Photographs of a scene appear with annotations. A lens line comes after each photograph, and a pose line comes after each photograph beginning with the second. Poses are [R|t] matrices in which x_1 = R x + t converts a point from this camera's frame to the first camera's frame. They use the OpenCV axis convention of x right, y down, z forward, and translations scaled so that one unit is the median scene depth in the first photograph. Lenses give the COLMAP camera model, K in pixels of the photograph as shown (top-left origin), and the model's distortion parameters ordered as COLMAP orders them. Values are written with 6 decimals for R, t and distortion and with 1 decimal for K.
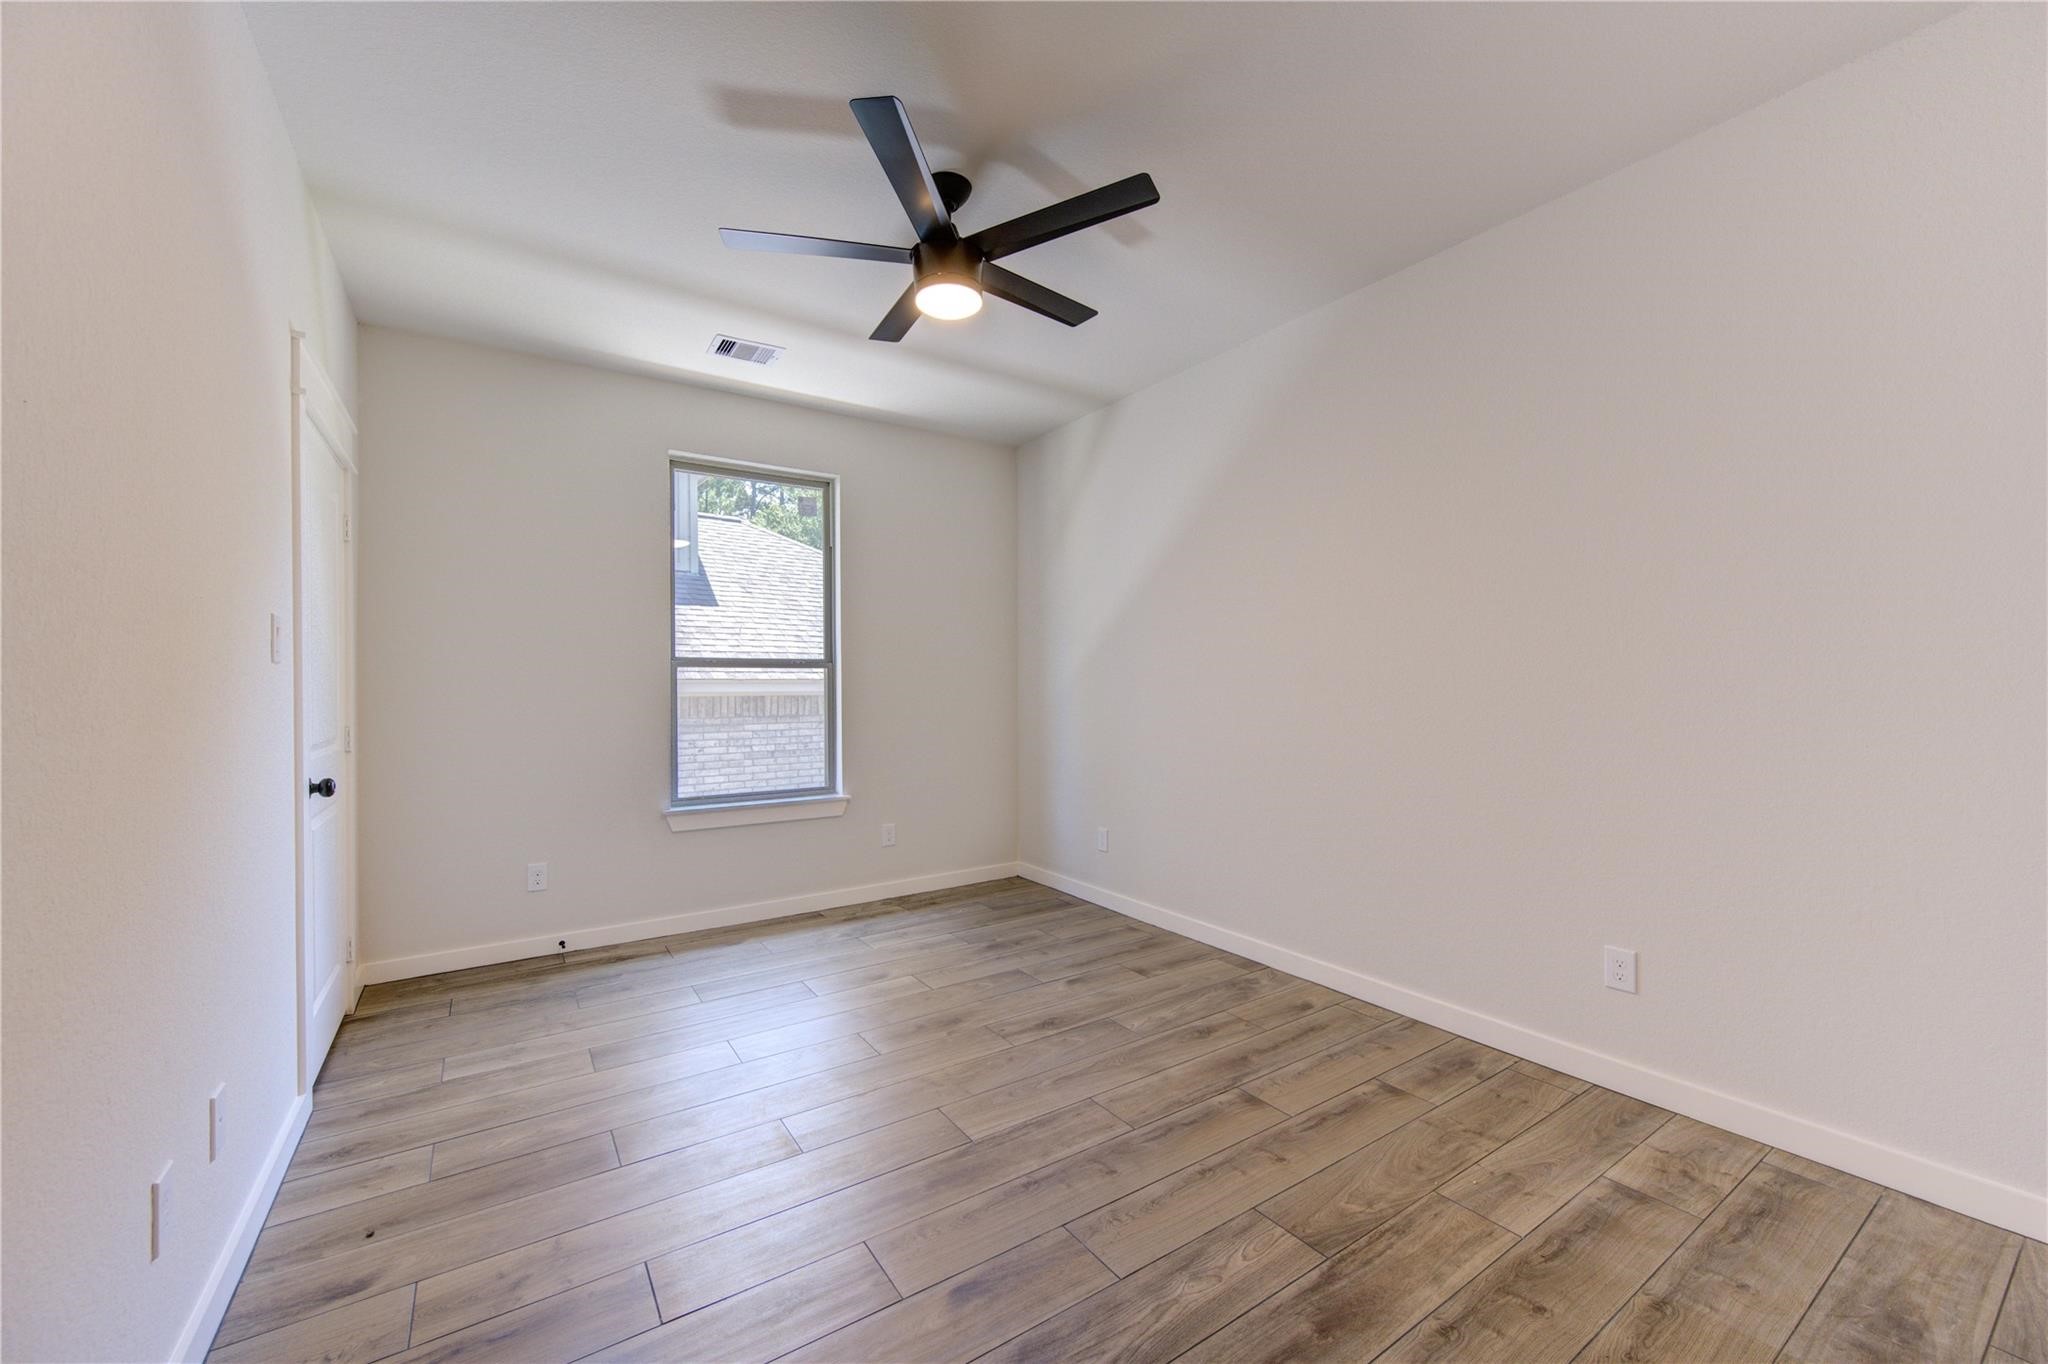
lens RADIAL K [[802.3, 0, 1033.7], [0, 802.3, 690.3], [0, 0, 1]] dist [0.001497, 0.000243]
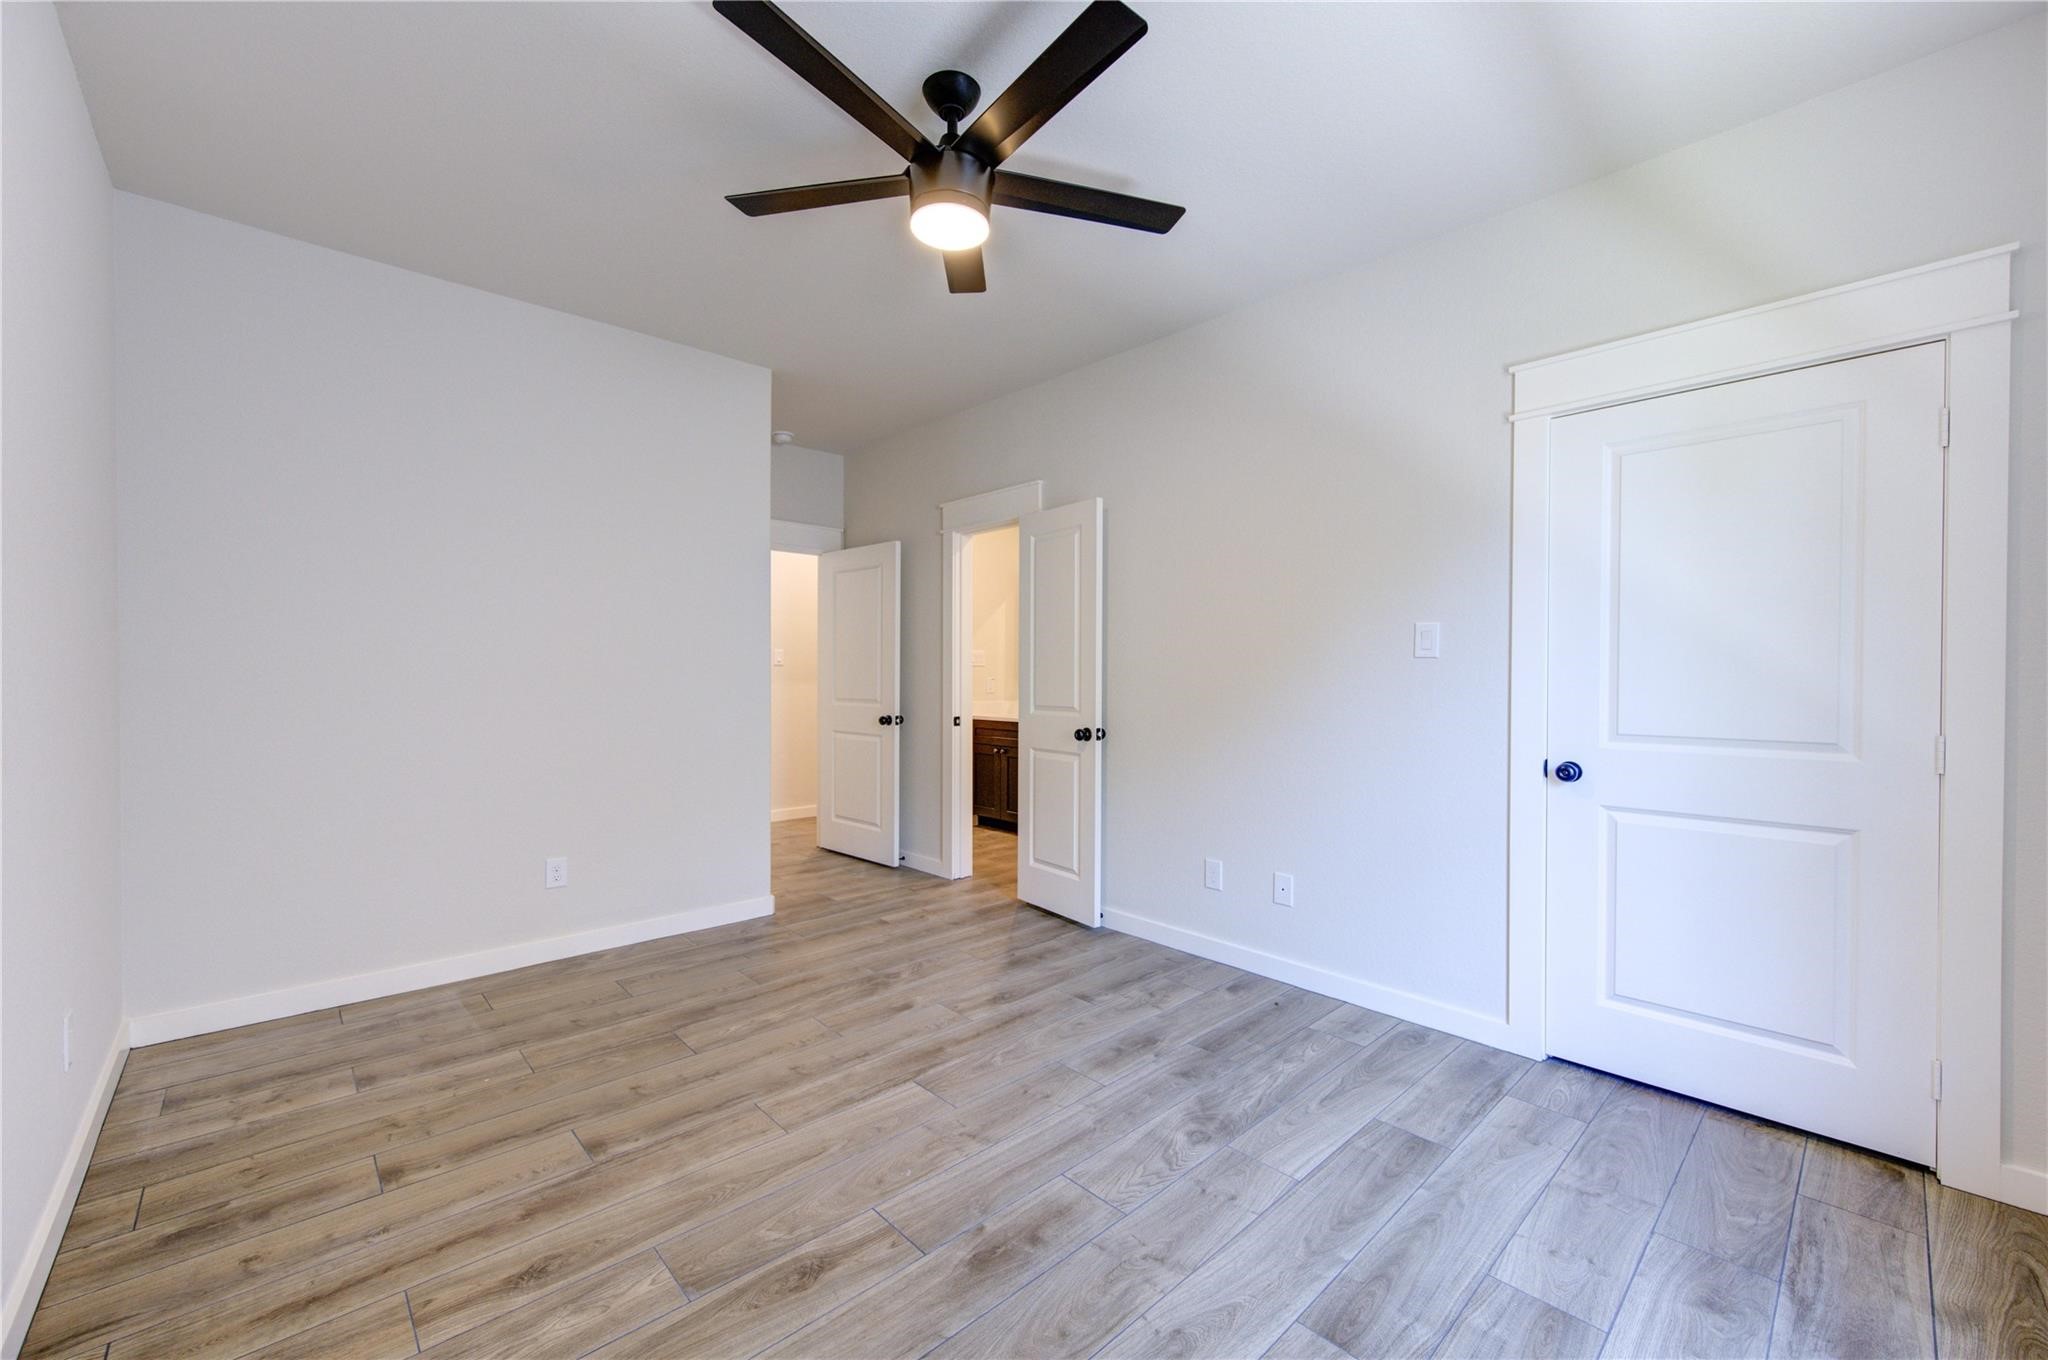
lens RADIAL K [[802.3, 0, 1033.7], [0, 802.3, 688.3], [0, 0, 1]] dist [0.001497, 0.000243]
pose [[-0.986574, 0.003194, -0.163283, -0.056569], [0.000464, 0.999860, 0.016753, 0.002841], [0.163313, 0.016453, -0.986437, 1.978810]]
